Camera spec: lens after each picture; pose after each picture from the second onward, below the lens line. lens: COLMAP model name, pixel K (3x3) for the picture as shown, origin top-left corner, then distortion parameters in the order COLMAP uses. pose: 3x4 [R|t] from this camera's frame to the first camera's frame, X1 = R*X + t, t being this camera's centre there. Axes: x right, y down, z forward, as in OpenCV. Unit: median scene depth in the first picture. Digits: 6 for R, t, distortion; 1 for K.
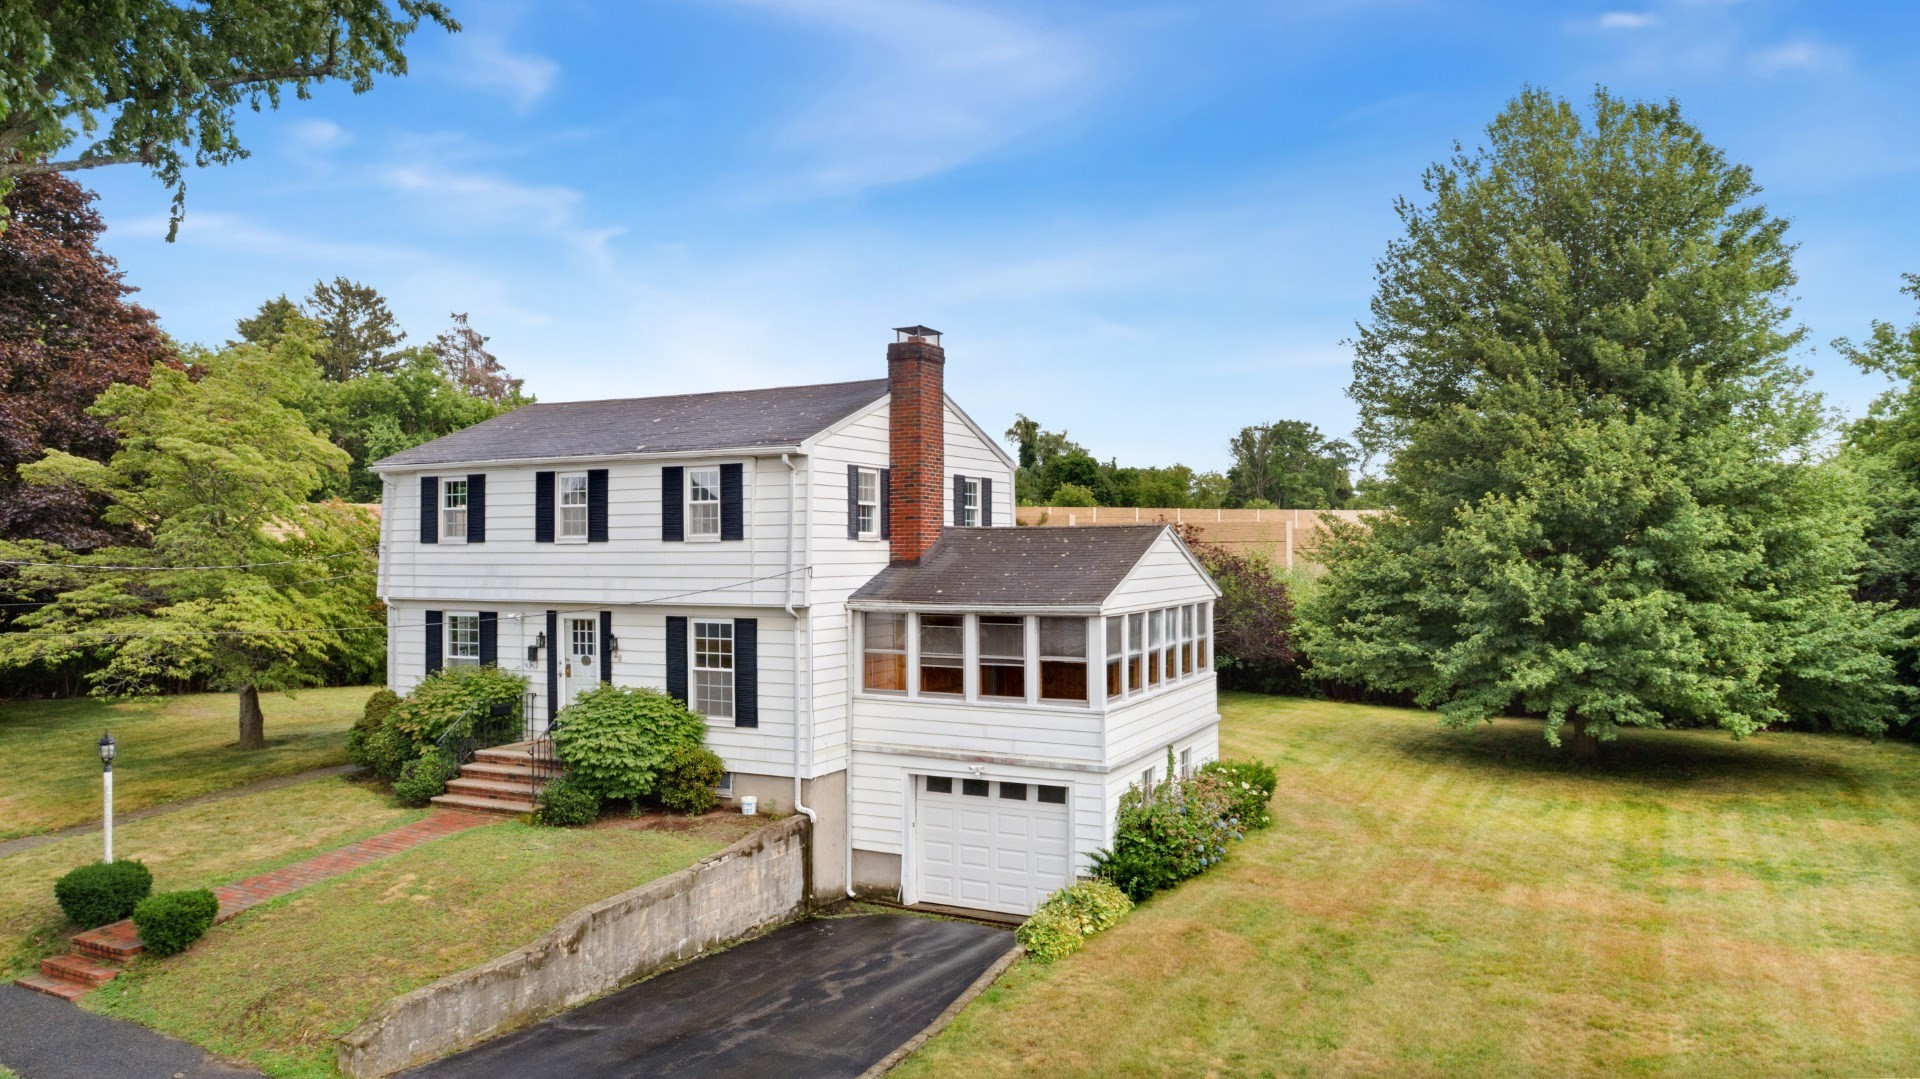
lens RADIAL K [[1321.6, 0, 895.0], [0, 1321.6, 546.4], [0, 0, 1]] dist [-0.016662, 0.010373]
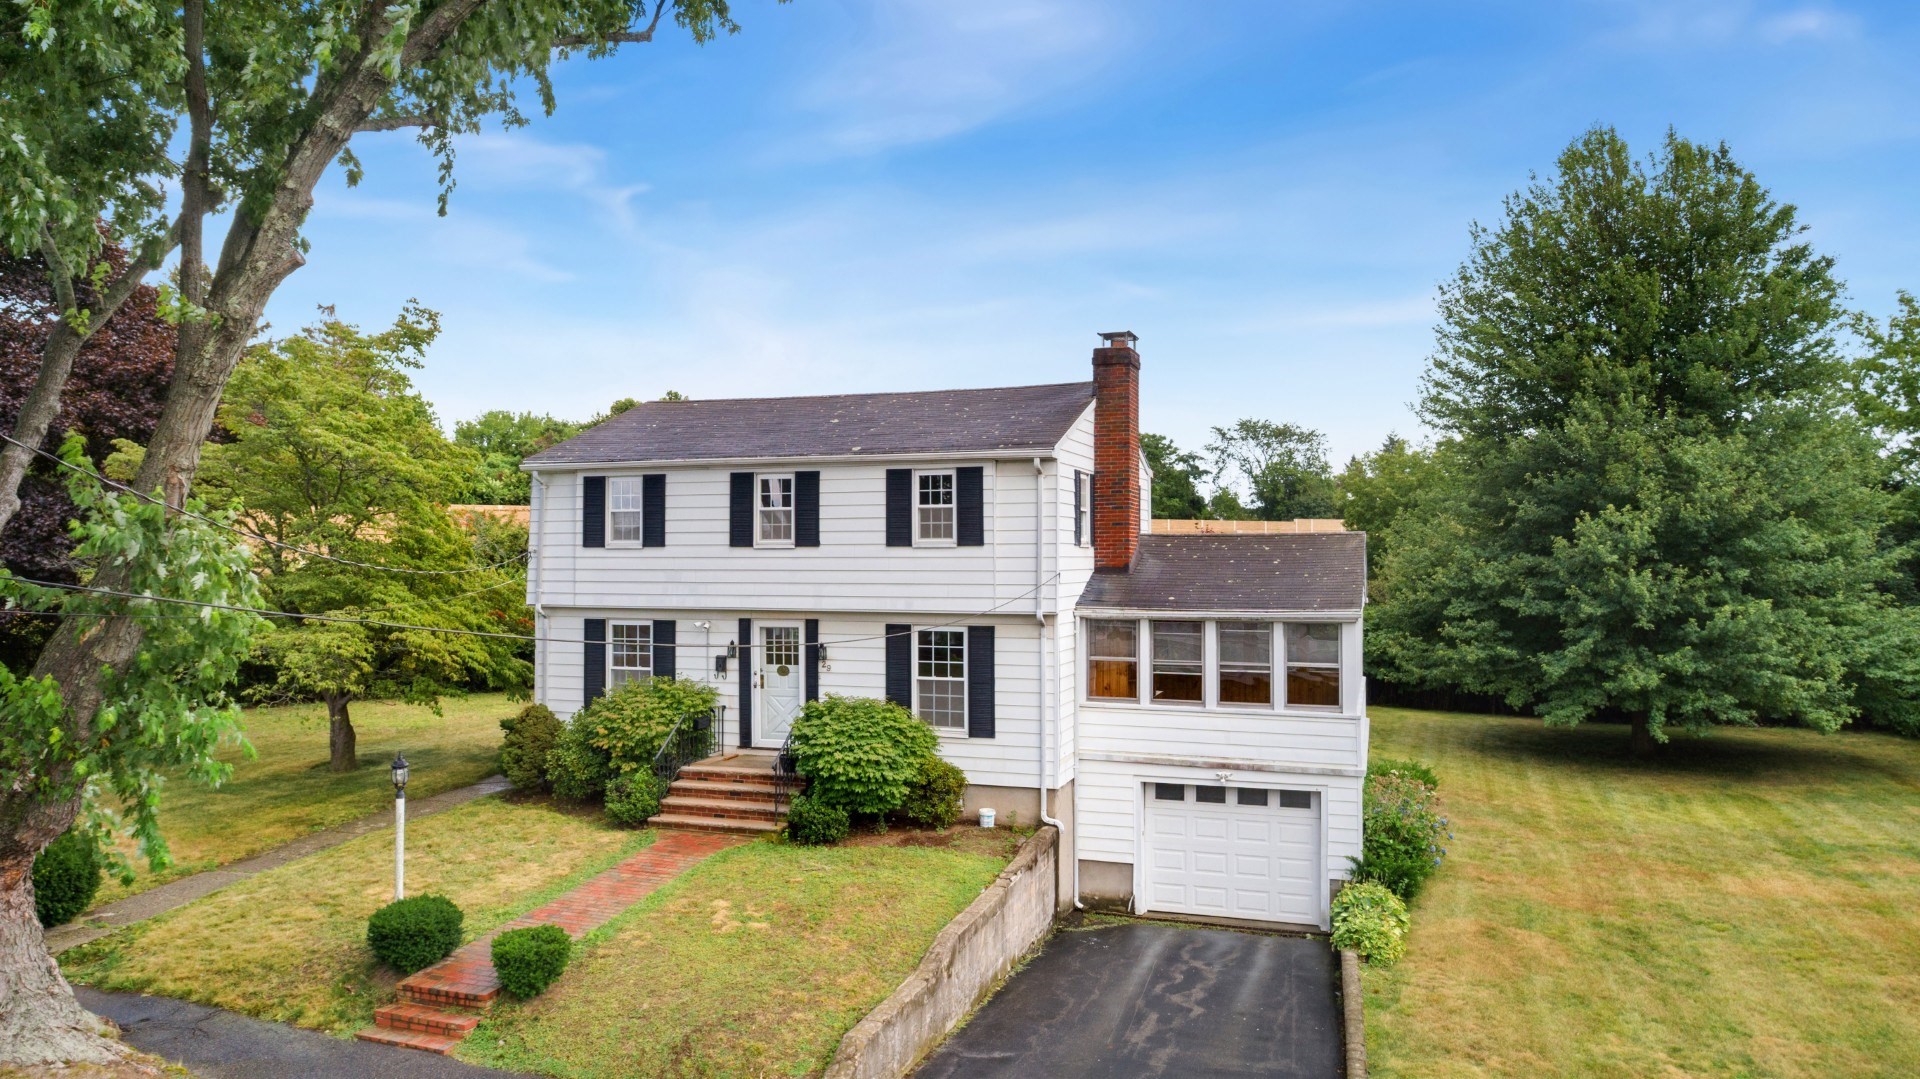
lens RADIAL K [[1321.6, 0, 881.9], [0, 1321.6, 544.3], [0, 0, 1]] dist [-0.016662, 0.010373]
pose [[0.989661, 0.005758, 0.143309, -0.321620], [-0.004709, 0.999960, -0.007661, 0.002148], [-0.143348, 0.006907, 0.989648, 0.045109]]
